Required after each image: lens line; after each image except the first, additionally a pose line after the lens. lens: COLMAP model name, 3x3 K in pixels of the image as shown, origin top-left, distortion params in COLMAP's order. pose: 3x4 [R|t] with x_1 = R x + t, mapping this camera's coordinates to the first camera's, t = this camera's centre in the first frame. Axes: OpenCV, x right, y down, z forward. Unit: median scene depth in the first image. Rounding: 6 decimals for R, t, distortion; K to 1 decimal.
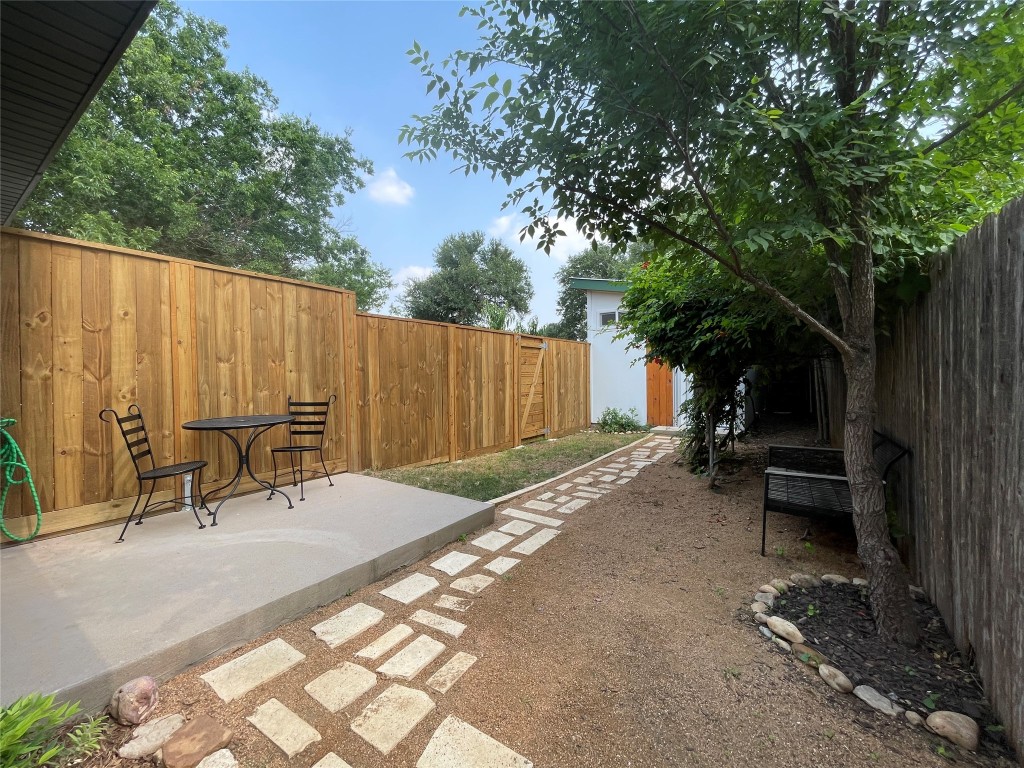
lens RADIAL K [[417.9, 0, 510.3], [0, 417.9, 380.3], [0, 0, 1]] dist [-0.001285, 0.001753]
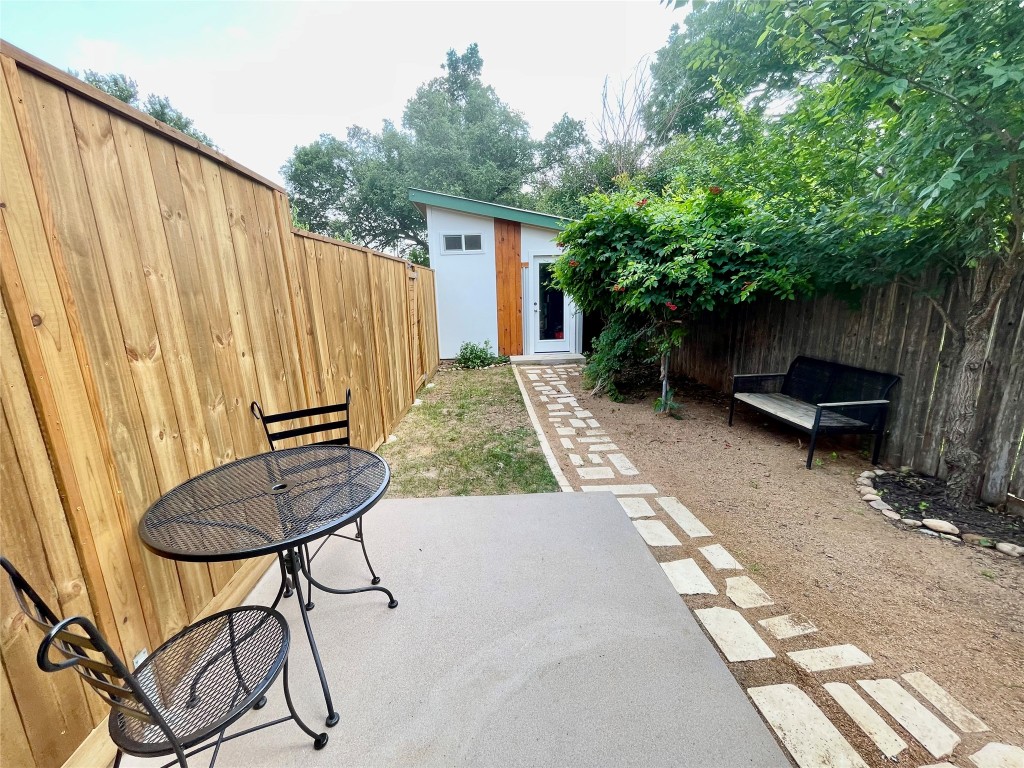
lens RADIAL K [[417.9, 0, 516.1], [0, 417.9, 382.2], [0, 0, 1]] dist [-0.001285, 0.001753]
pose [[0.787279, -0.143400, 0.599691, -0.643433], [0.021266, 0.978317, 0.206020, -0.094182], [-0.616231, -0.149442, 0.773257, 0.473648]]
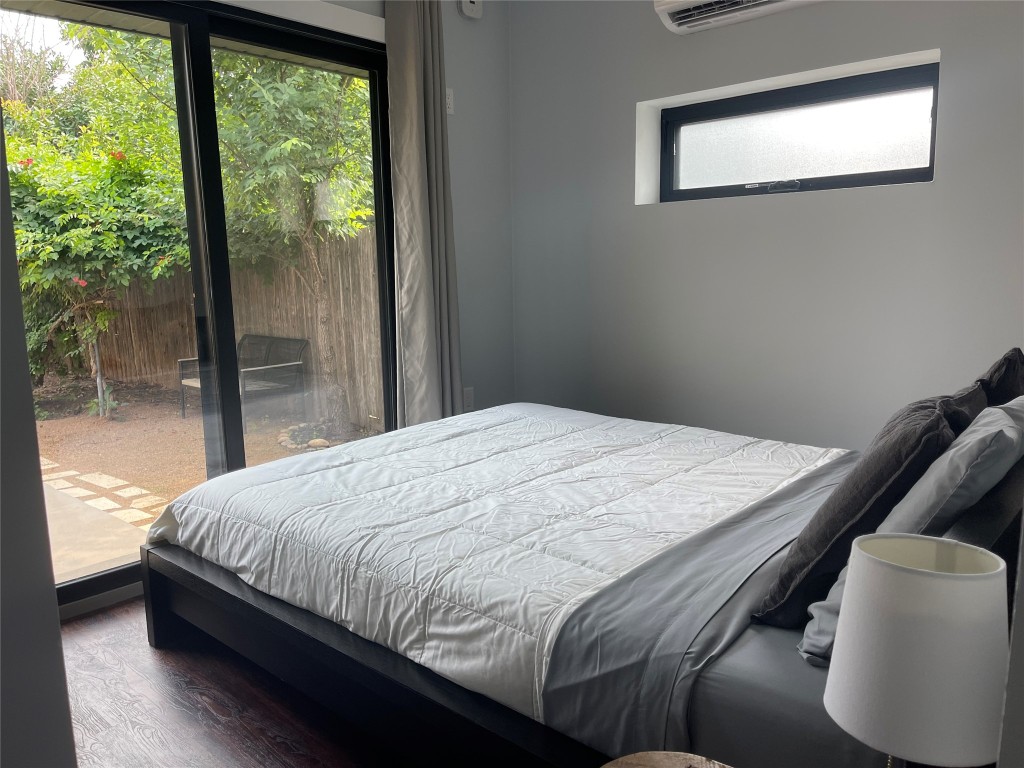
lens RADIAL K [[778.0, 0, 514.2], [0, 778.0, 379.3], [0, 0, 1]] dist [0.043307, -0.001500]
pose [[0.149713, -0.142300, 0.978436, -1.309766], [0.023748, 0.989821, 0.140322, -0.063218], [-0.988444, 0.002228, 0.151569, -0.172985]]
